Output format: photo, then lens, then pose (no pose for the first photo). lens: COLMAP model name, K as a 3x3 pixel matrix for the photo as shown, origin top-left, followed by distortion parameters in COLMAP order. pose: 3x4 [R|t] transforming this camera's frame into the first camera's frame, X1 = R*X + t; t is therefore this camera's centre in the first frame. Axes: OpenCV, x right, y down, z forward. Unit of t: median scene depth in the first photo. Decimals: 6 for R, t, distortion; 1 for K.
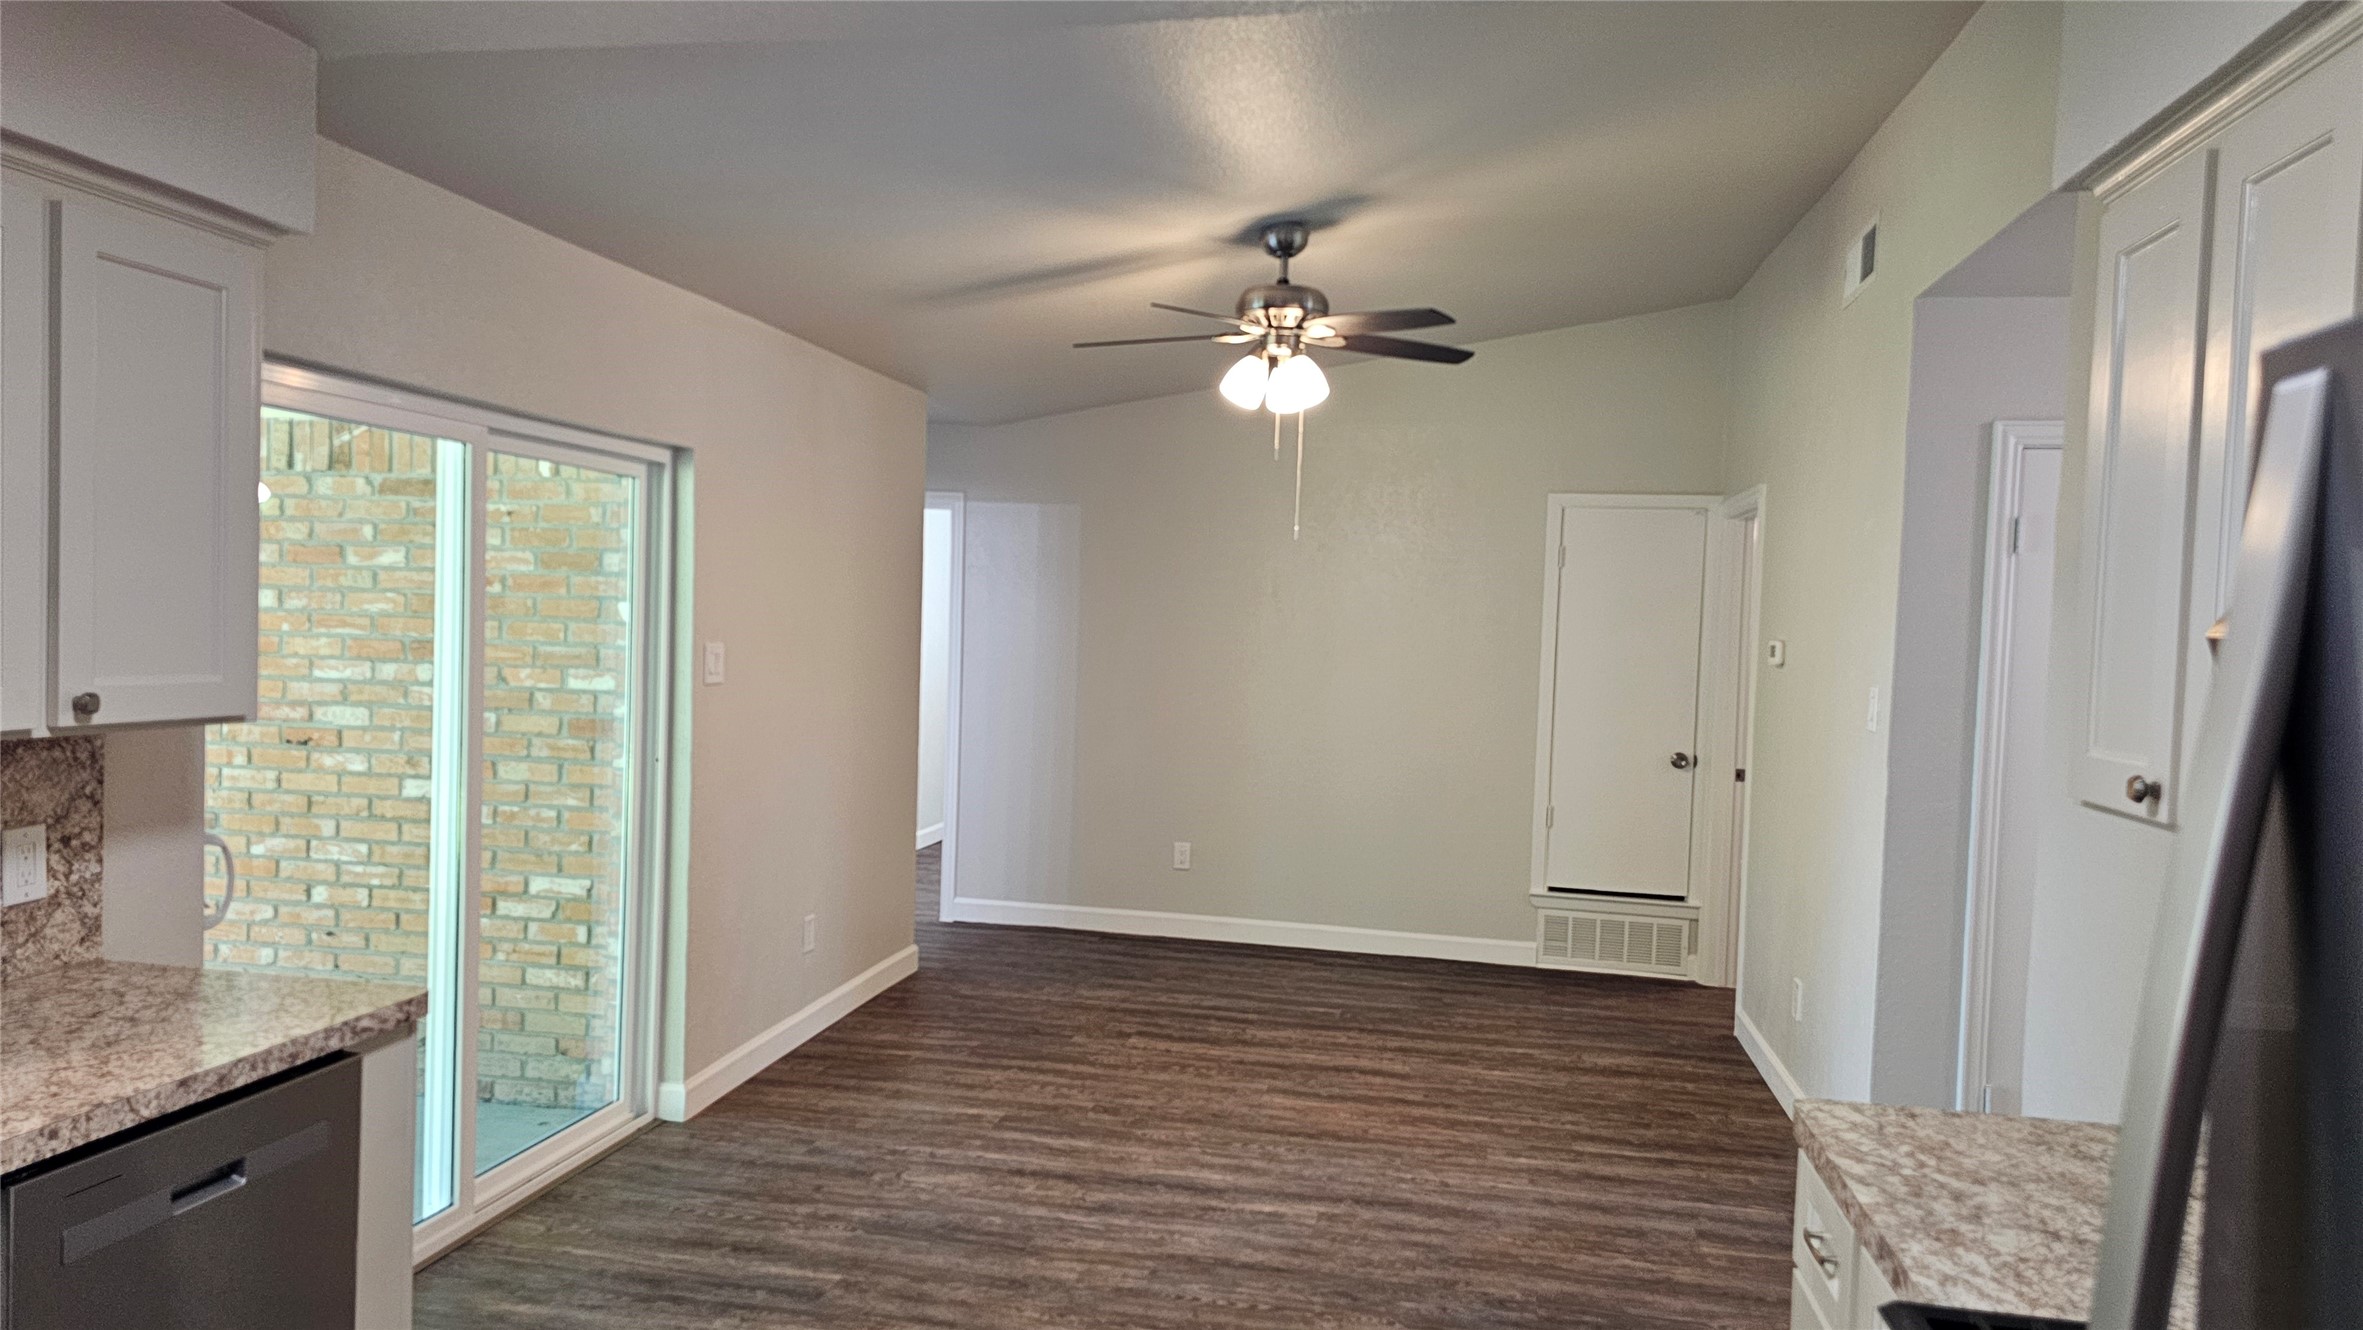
lens RADIAL K [[1584.8, 0, 1167.4], [0, 1584.8, 675.3], [0, 0, 1]] dist [0.048869, -0.046820]
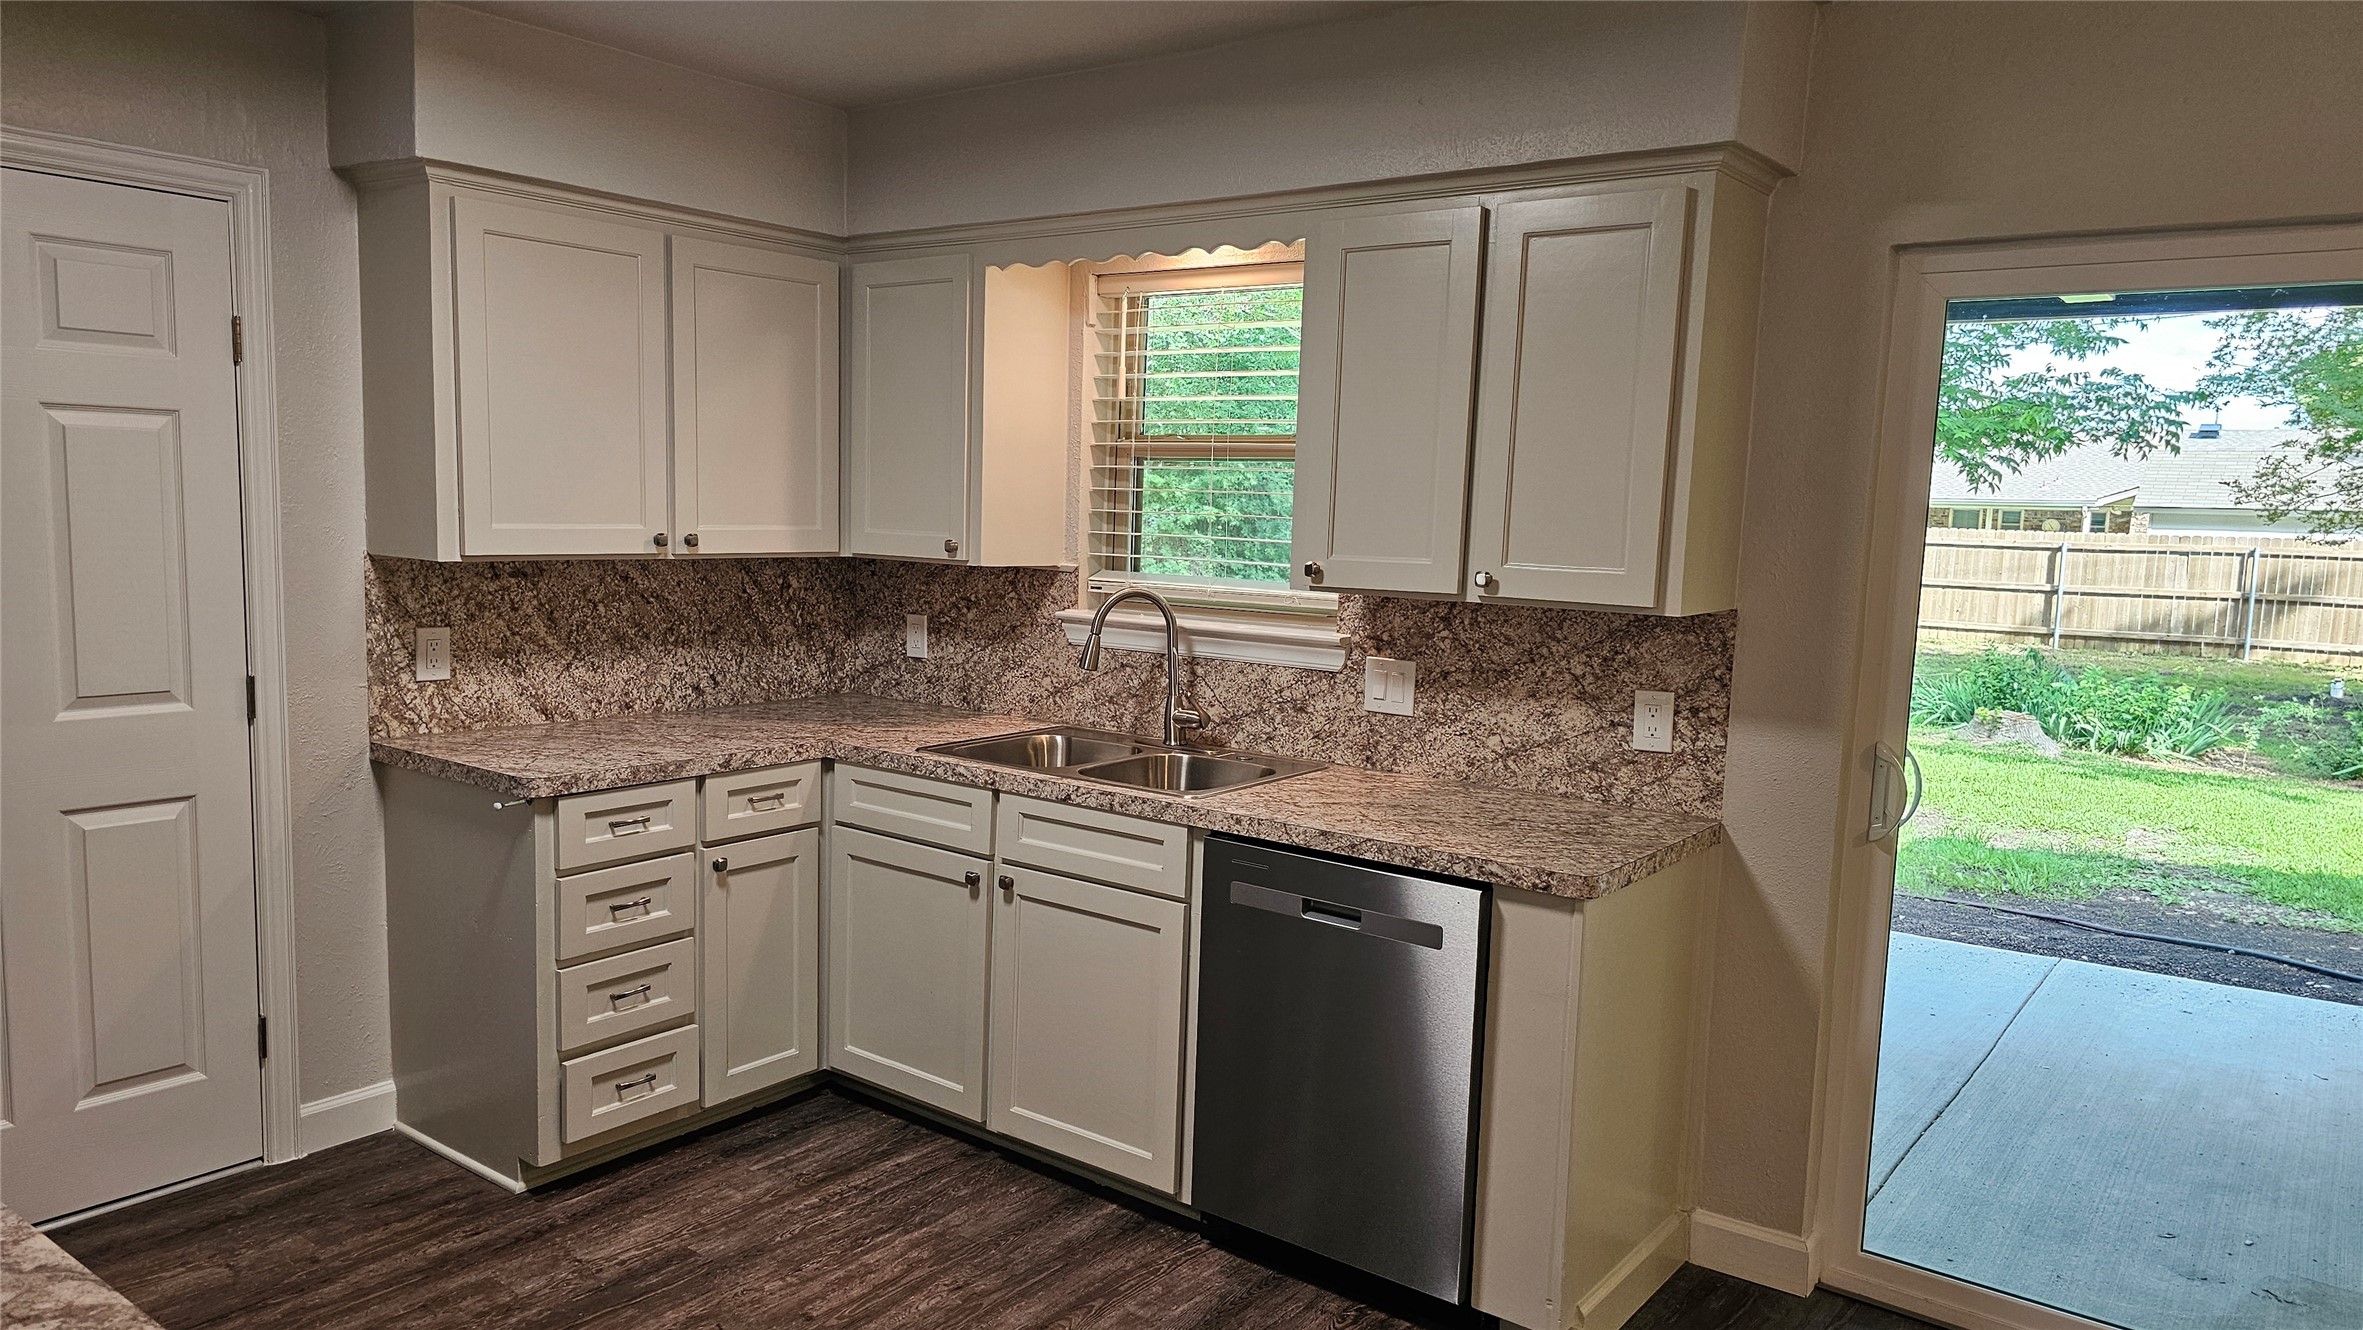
lens RADIAL K [[1584.8, 0, 1145.6], [0, 1584.8, 689.0], [0, 0, 1]] dist [0.048869, -0.046820]
pose [[-0.457367, 0.065076, -0.886894, 0.541594], [-0.075497, 0.990877, 0.111639, -0.015105], [0.886068, 0.118017, -0.448281, 1.136703]]
